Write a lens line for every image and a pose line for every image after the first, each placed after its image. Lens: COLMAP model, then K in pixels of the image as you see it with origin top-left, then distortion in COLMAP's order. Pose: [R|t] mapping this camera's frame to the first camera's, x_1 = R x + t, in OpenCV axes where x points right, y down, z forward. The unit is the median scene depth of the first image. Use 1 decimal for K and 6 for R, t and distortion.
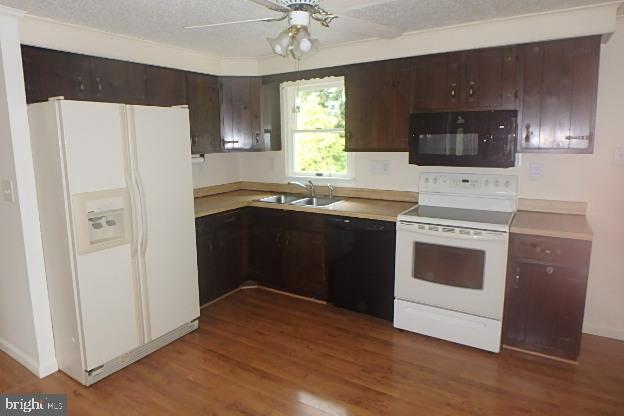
lens RADIAL K [[389.6, 0, 310.5], [0, 389.6, 192.4], [0, 0, 1]] dist [-0.043176, -0.001368]
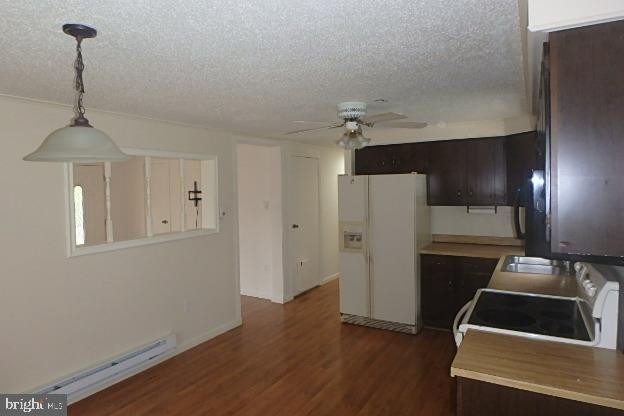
lens RADIAL K [[386.0, 0, 310.5], [0, 386.0, 196.9], [0, 0, 1]] dist [-0.034781, -0.001111]
pose [[0.044812, 0.034936, -0.998384, 1.307228], [-0.129967, 0.991099, 0.028848, -0.147752], [0.990505, 0.128464, 0.048954, 0.657263]]
